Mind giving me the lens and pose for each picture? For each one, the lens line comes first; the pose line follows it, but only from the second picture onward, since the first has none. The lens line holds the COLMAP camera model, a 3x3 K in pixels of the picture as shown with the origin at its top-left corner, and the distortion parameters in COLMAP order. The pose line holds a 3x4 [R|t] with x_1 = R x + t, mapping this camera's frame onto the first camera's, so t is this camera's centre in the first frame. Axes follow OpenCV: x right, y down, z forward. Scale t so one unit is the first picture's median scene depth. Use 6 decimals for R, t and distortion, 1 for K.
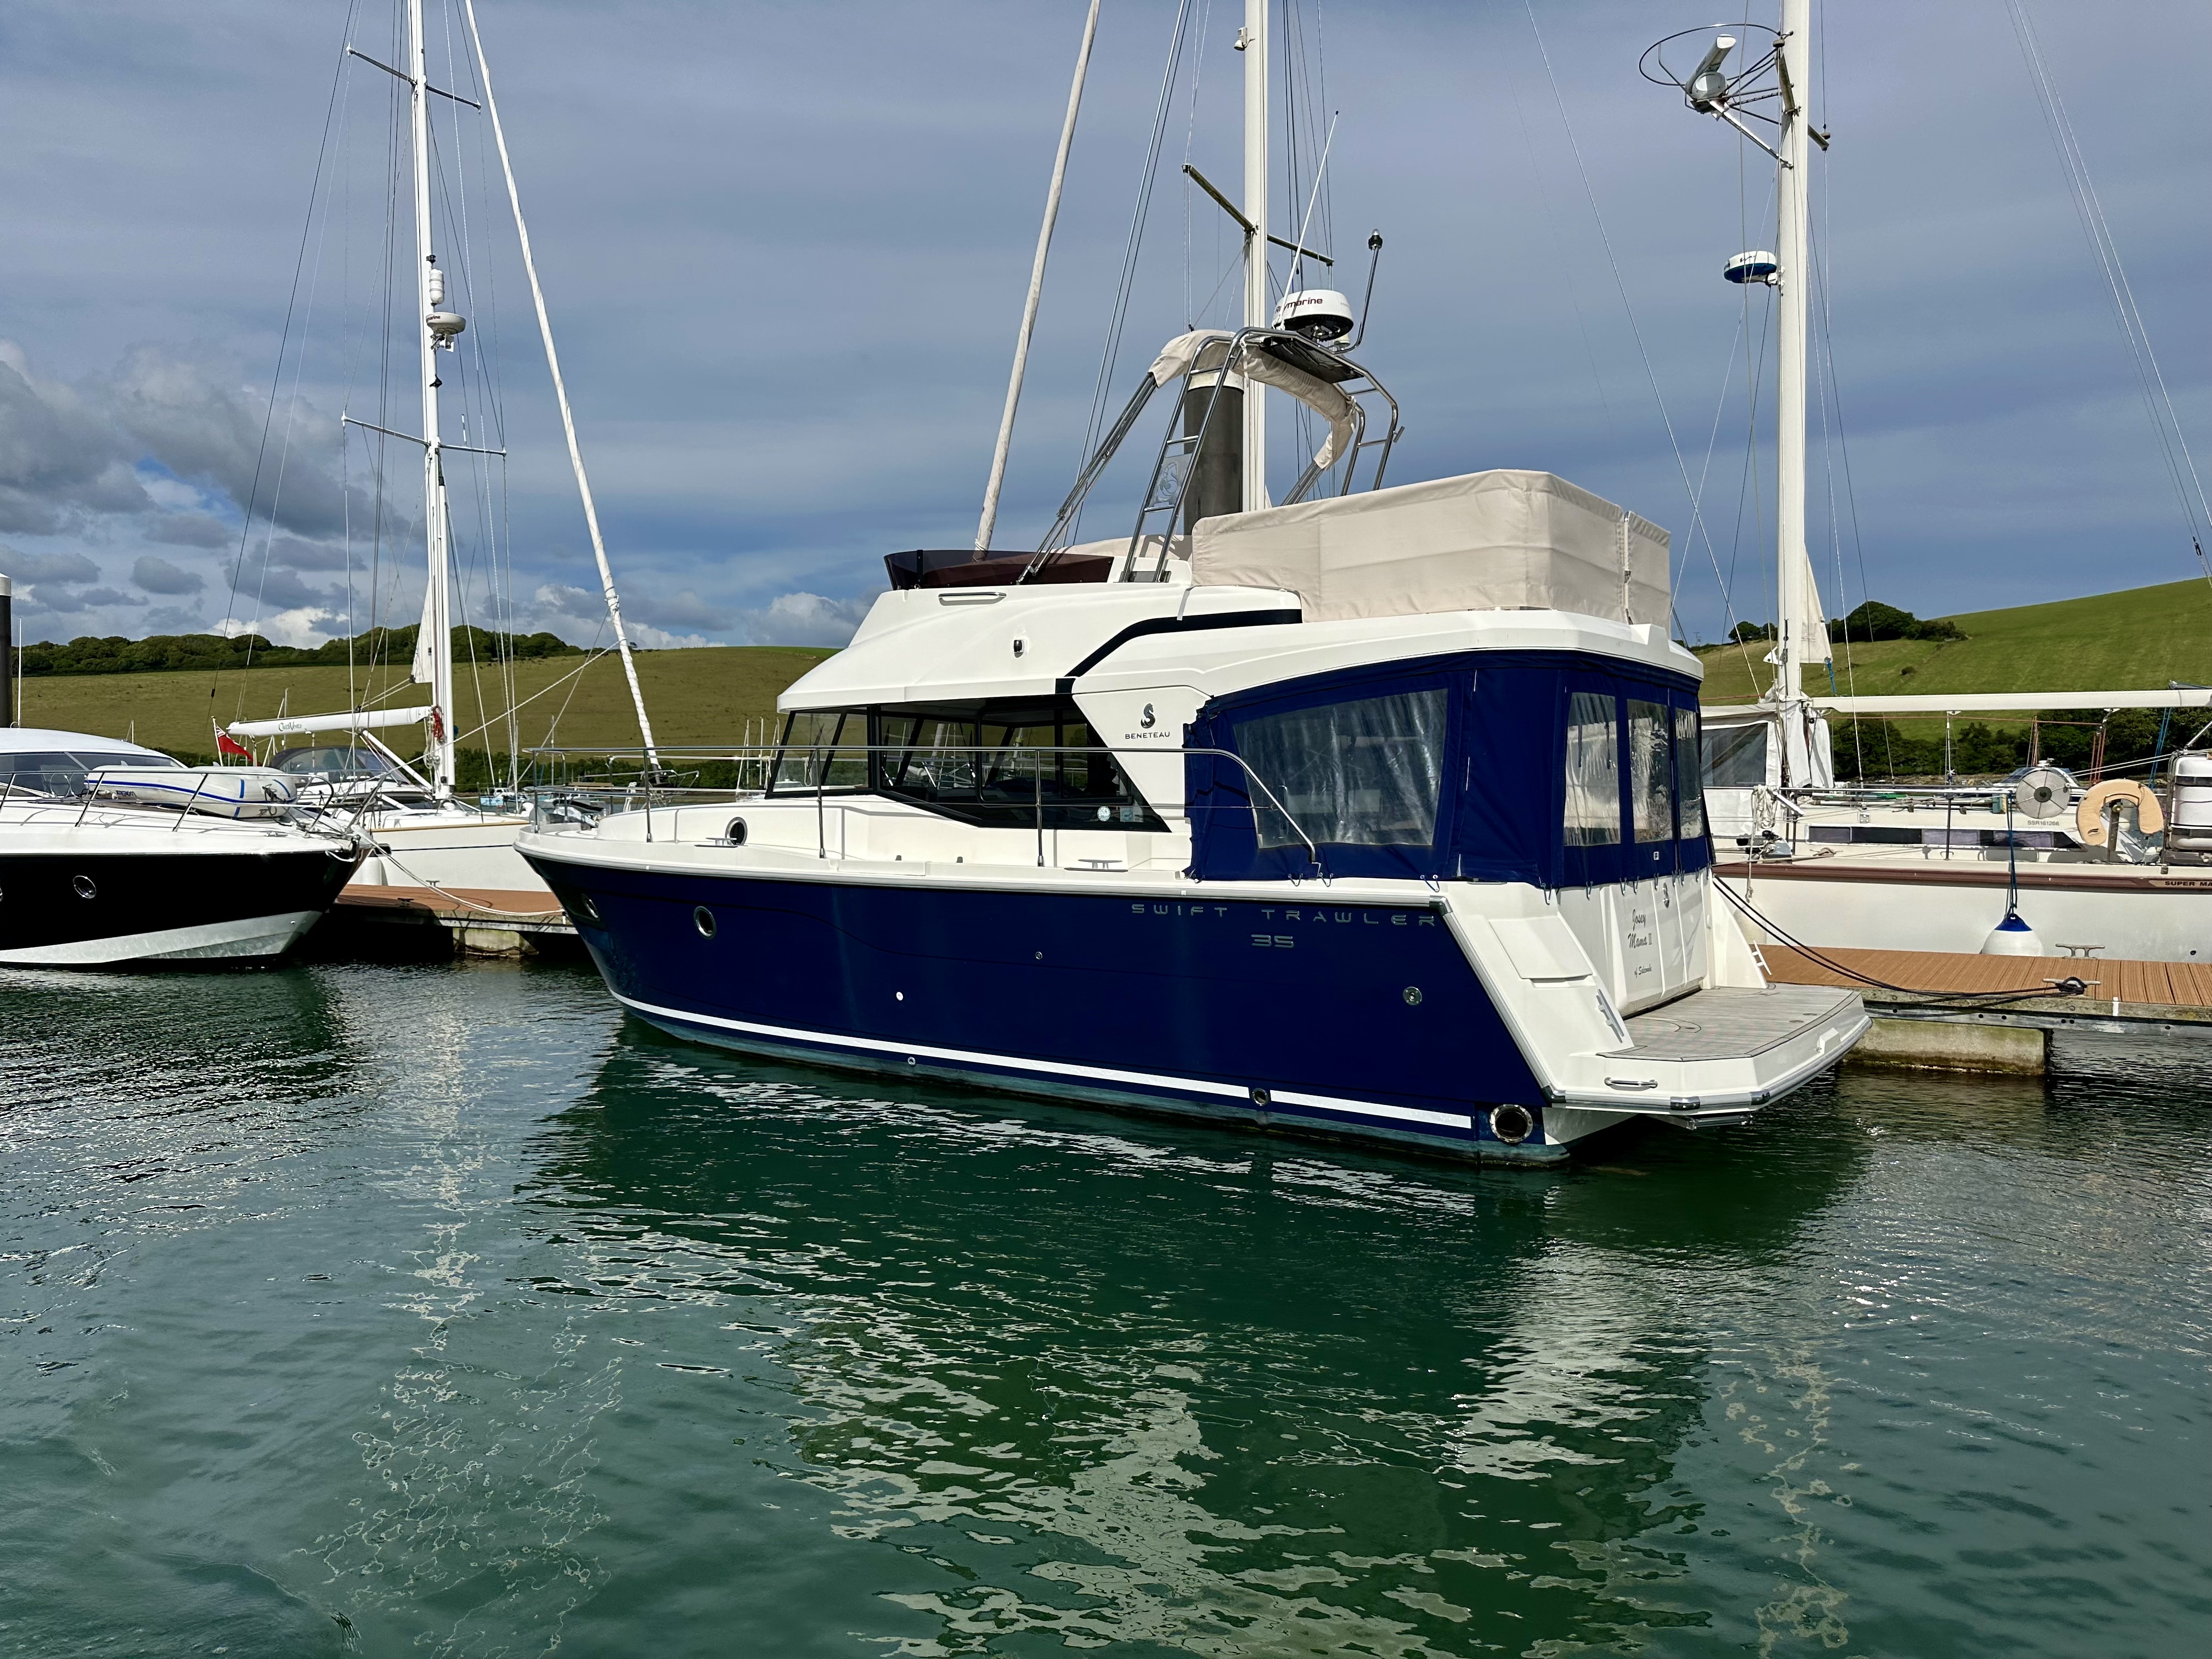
lens RADIAL K [[1583.8, 0, 1106.0], [0, 1583.8, 829.5], [0, 0, 1]] dist [0.015234, -0.001546]
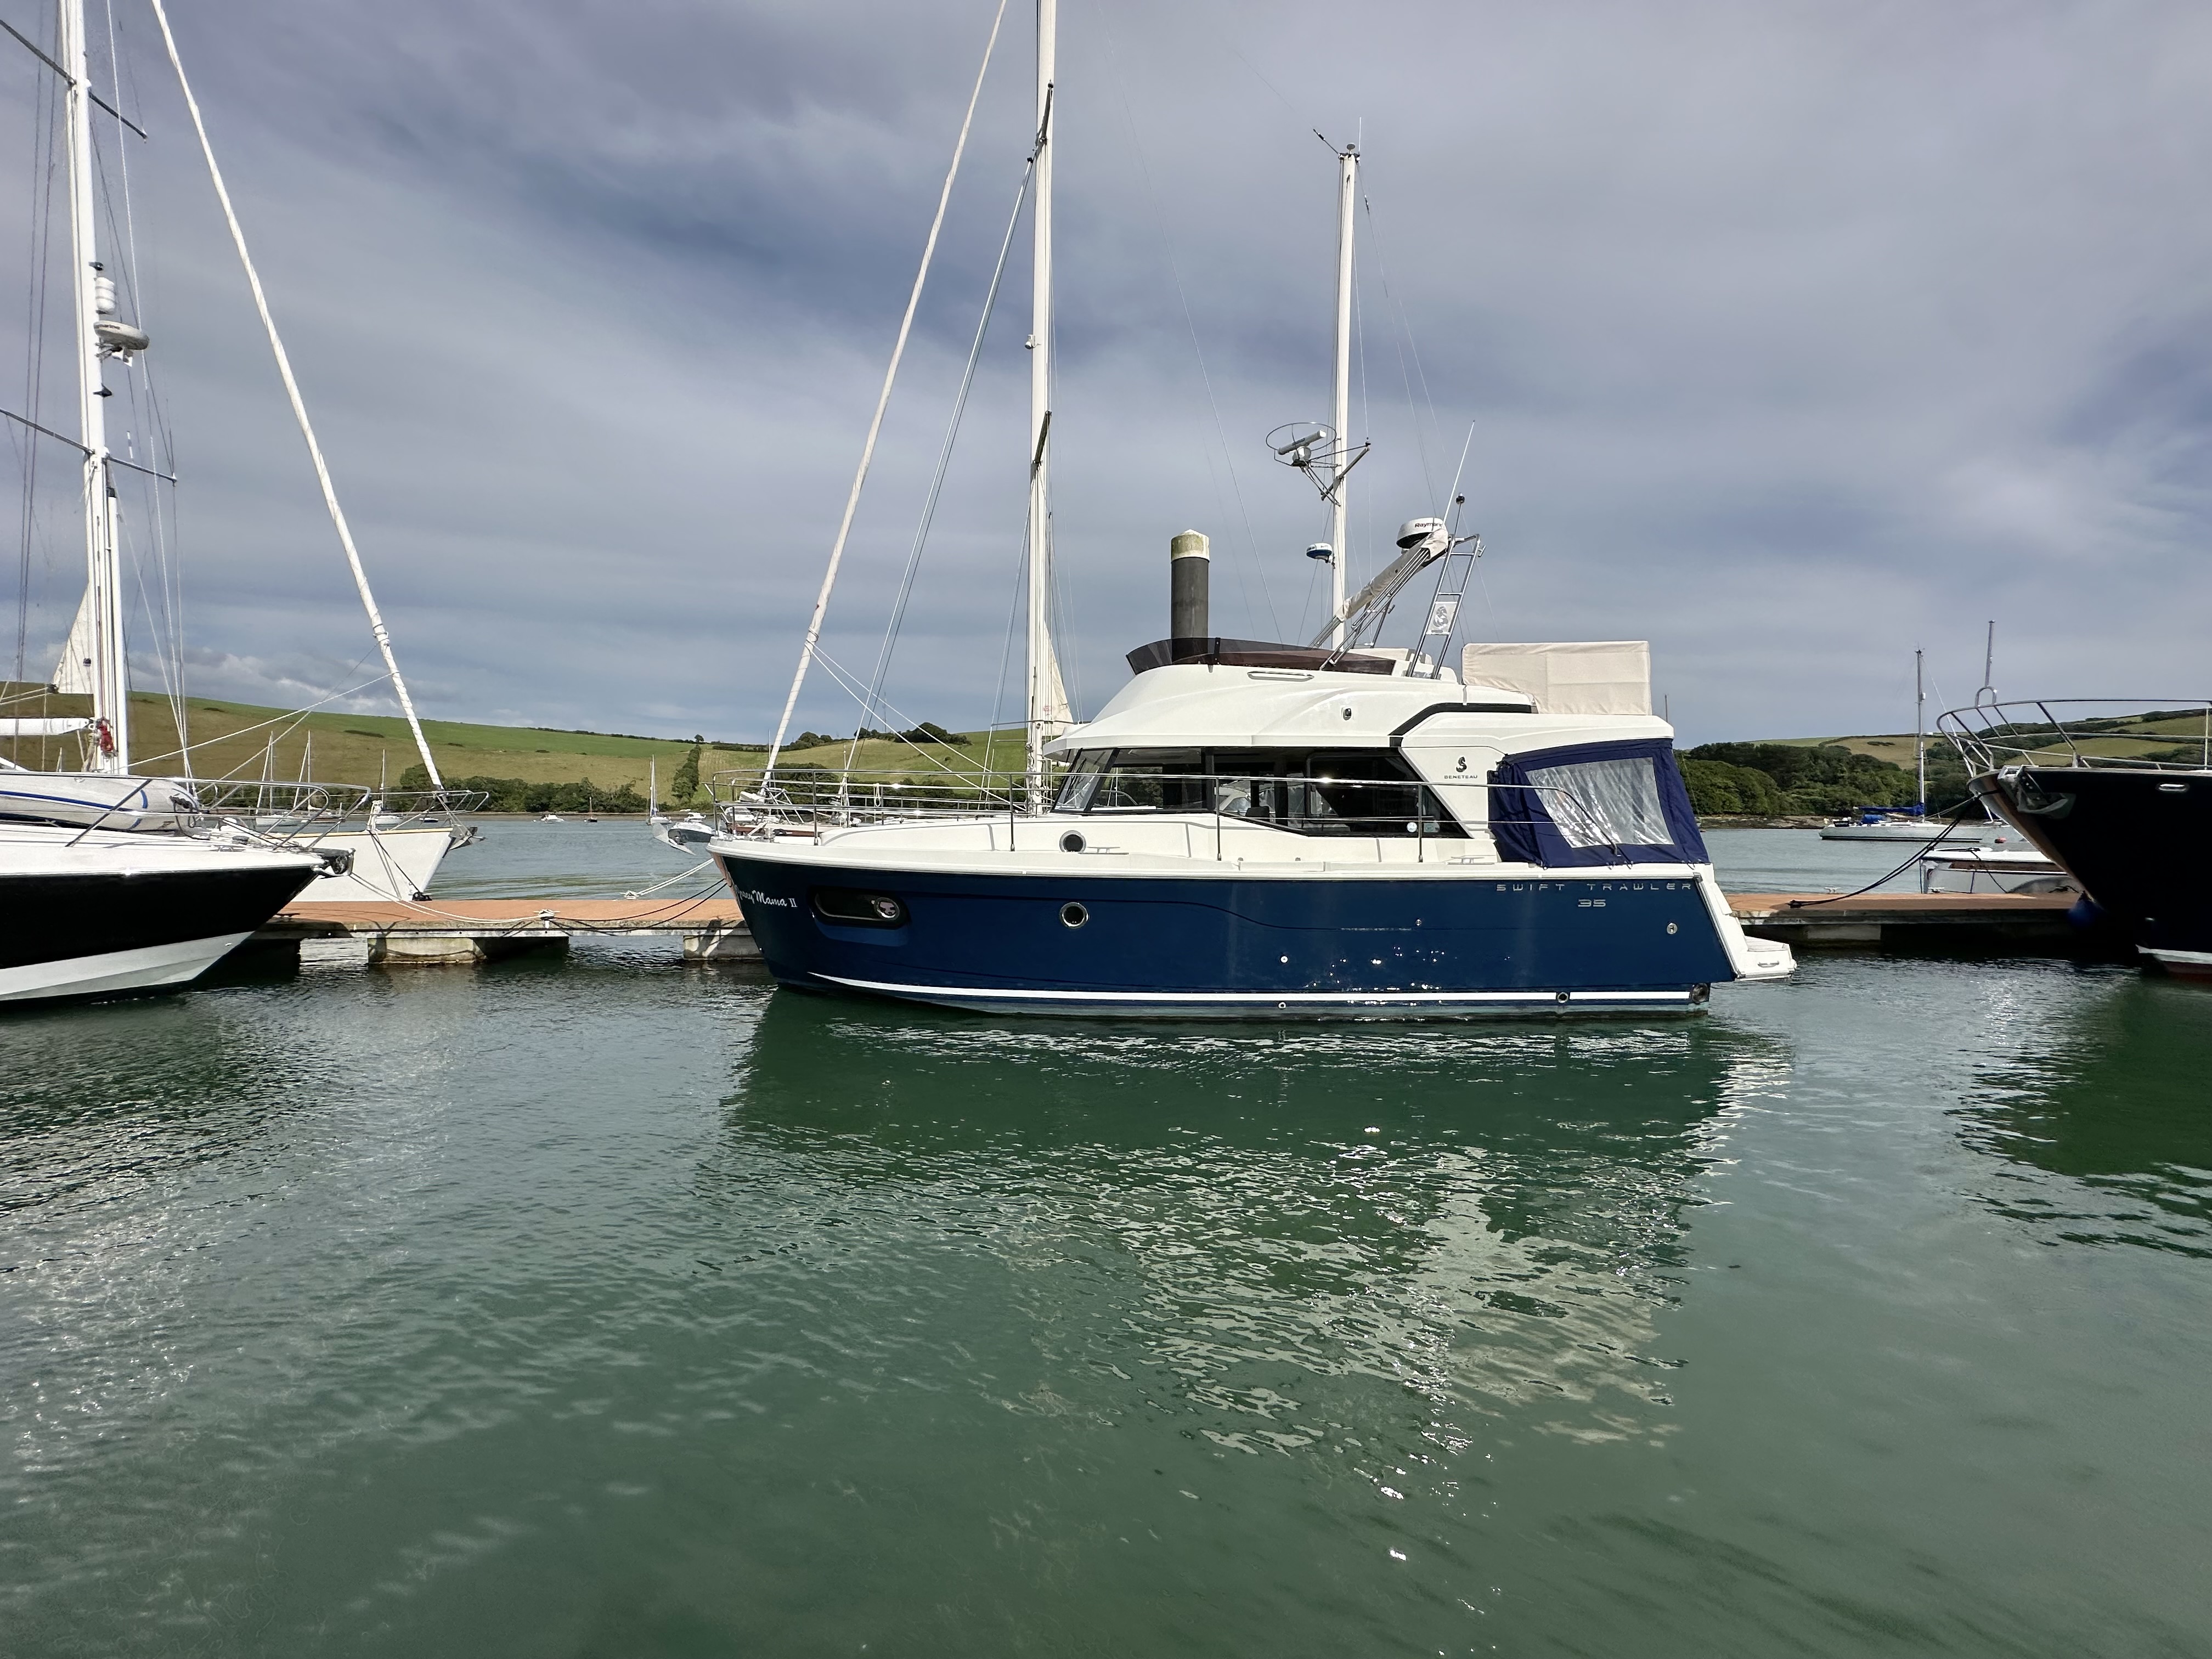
lens RADIAL K [[865.6, 0, 1127.4], [0, 865.6, 839.3], [0, 0, 1]] dist [-0.007146, 0.000170]
pose [[0.777539, -0.006003, 0.628806, -0.701104], [0.005505, 0.999981, 0.002739, -0.001723], [-0.628810, 0.001331, 0.777557, 0.495979]]
